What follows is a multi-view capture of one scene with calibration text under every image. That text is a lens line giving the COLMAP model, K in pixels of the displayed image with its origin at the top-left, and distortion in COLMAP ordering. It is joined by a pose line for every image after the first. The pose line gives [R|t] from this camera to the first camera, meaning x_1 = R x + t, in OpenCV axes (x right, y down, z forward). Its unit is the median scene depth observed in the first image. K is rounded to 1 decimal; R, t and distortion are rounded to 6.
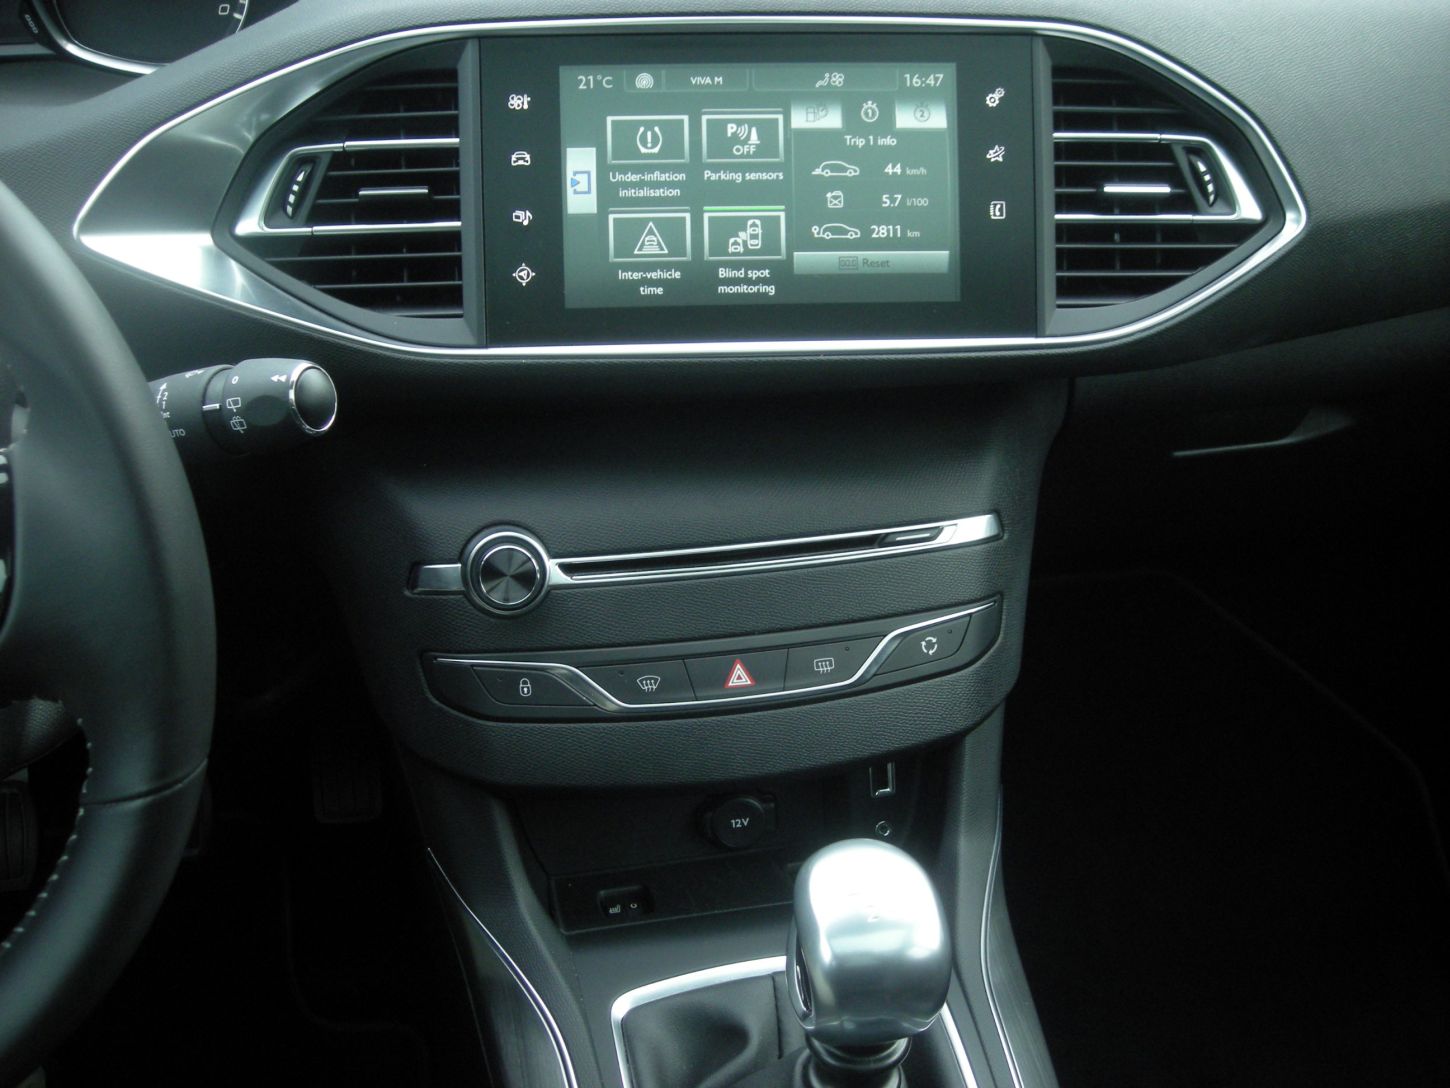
lens RADIAL K [[1465.7, 0, 725.0], [0, 1465.7, 544.0], [0, 0, 1]] dist [-0.185812, 0.106286]
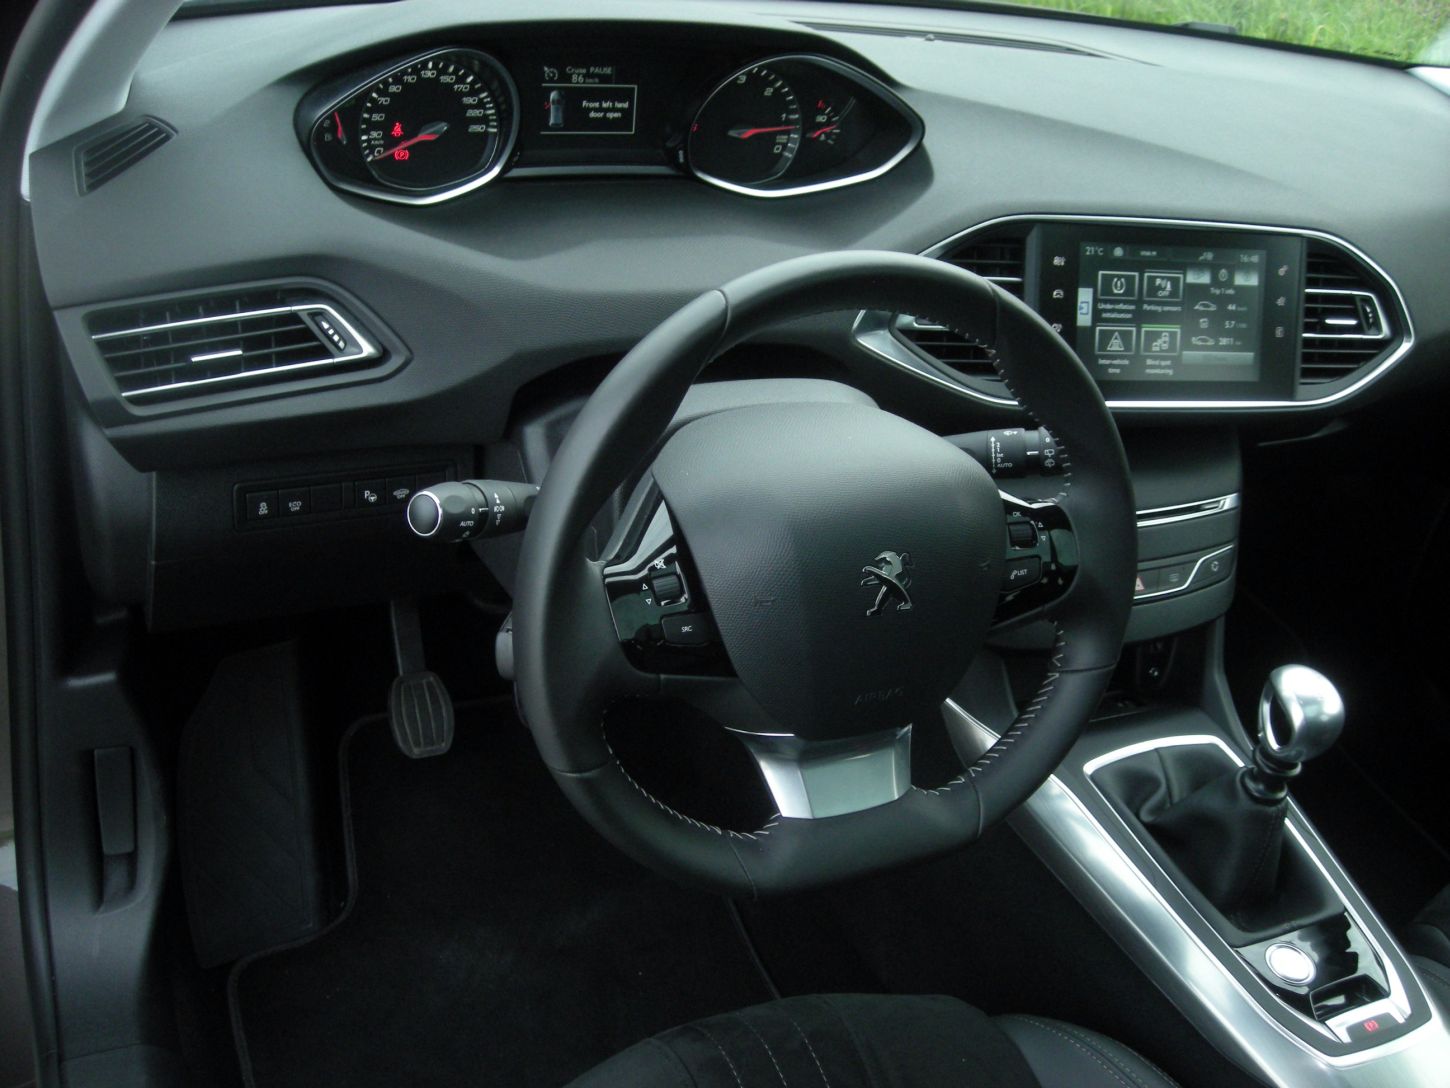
lens RADIAL K [[1465.7, 0, 725.0], [0, 1465.7, 544.0], [0, 0, 1]] dist [-0.185812, 0.106286]
pose [[0.968764, -0.008674, 0.247832, -0.954256], [-0.008359, 0.997678, 0.067594, -0.078068], [-0.247843, -0.067554, 0.966442, -0.603584]]
